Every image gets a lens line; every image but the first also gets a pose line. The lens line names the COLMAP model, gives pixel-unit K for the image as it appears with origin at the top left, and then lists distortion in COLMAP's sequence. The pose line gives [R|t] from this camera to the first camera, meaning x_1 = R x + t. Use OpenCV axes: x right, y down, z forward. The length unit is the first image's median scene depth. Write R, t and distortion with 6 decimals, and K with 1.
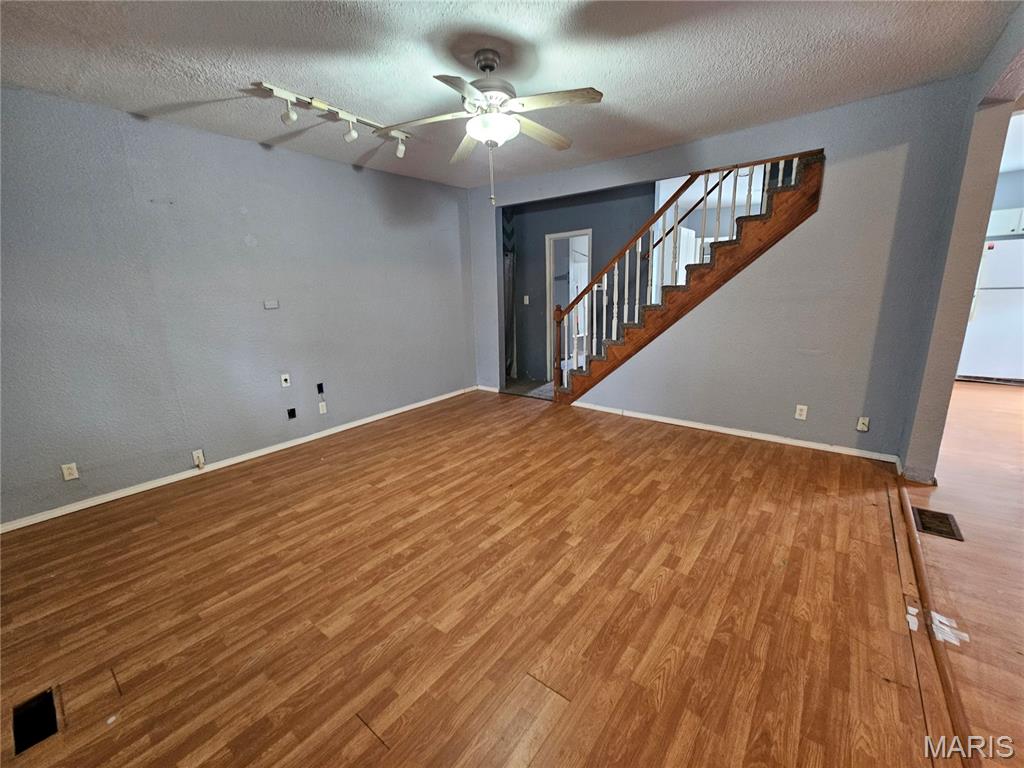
lens RADIAL K [[417.7, 0, 515.4], [0, 417.7, 383.5], [0, 0, 1]] dist [0.002144, 0.000624]
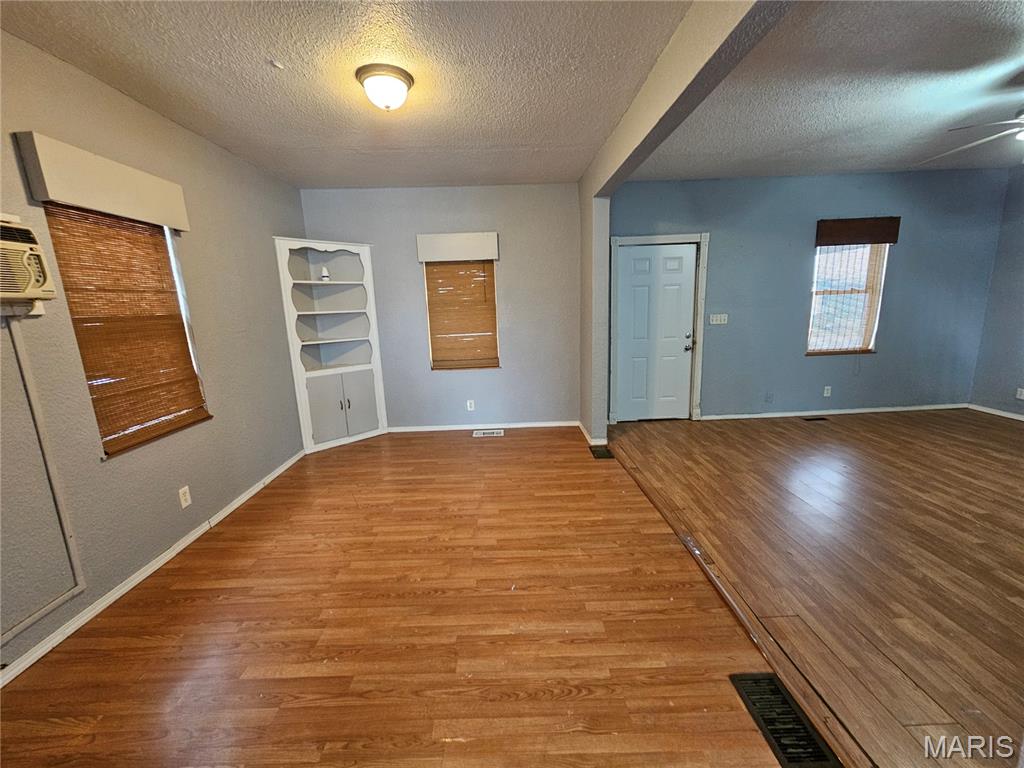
lens RADIAL K [[417.7, 0, 514.4], [0, 417.7, 387.4], [0, 0, 1]] dist [0.002144, 0.000624]
pose [[-0.771984, 0.183962, -0.608440, 1.625574], [-0.083418, 0.919606, 0.383884, -0.308860], [0.630145, 0.347107, -0.694575, 1.046615]]
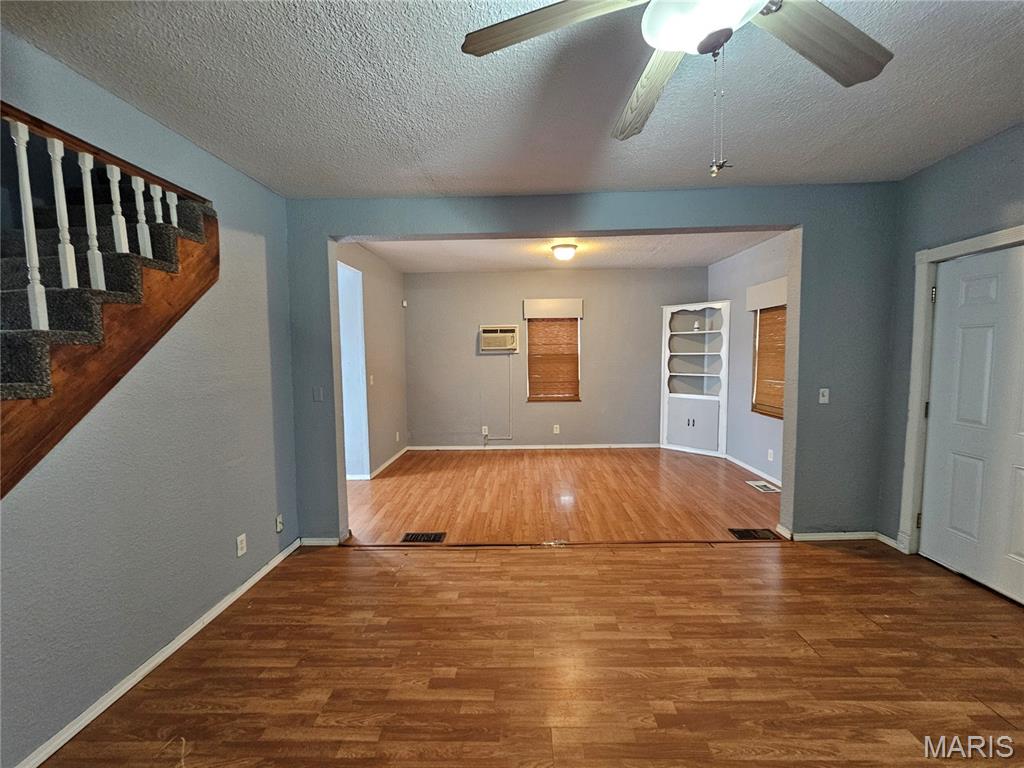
lens RADIAL K [[417.7, 0, 516.1], [0, 417.7, 387.7], [0, 0, 1]] dist [0.002144, 0.000624]
pose [[-0.597946, -0.023399, 0.801195, -0.274205], [0.213780, 0.958710, 0.187547, -0.343501], [-0.772502, 0.283422, -0.568254, 1.448666]]
